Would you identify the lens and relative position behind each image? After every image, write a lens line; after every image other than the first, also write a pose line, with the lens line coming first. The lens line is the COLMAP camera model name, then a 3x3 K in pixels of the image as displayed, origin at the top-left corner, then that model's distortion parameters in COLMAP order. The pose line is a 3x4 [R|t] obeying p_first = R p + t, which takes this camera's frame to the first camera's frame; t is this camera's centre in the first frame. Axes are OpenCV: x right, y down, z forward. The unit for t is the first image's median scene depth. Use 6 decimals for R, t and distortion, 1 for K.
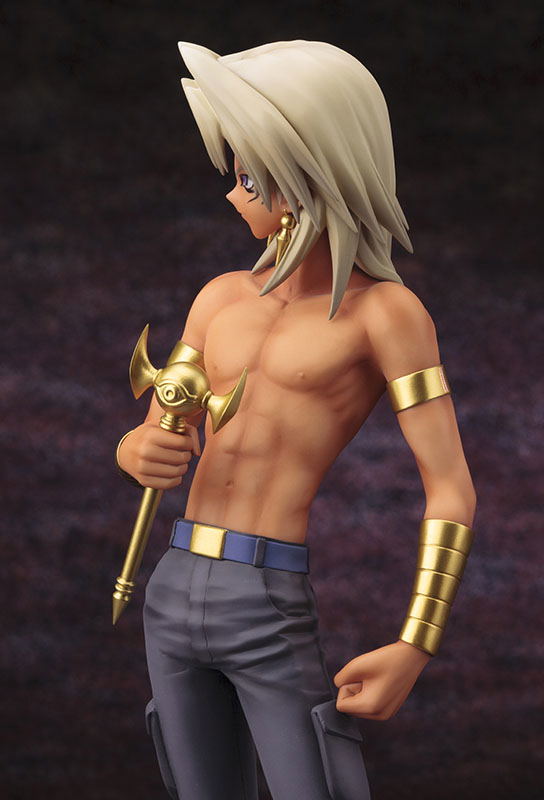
lens RADIAL K [[2885.3, 0, 267.3], [0, 2885.3, 396.4], [0, 0, 1]] dist [-0.057436, 0.000000]
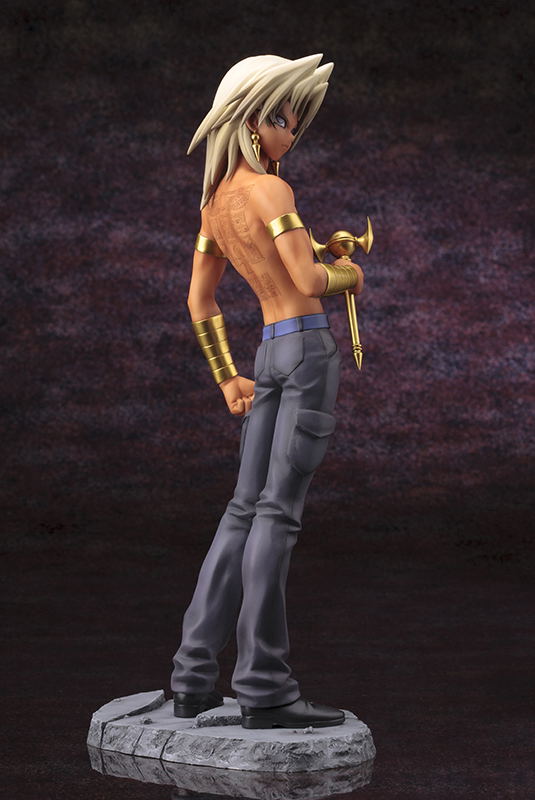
lens RADIAL K [[2878.0, 0, 269.0], [0, 2878.0, 400.1], [0, 0, 1]] dist [-0.160299, 0.000000]
pose [[0.996562, -0.001185, -0.082842, 0.105783], [0.006175, 0.998179, 0.059999, -0.007741], [0.082620, -0.060304, 0.994755, -0.444434]]
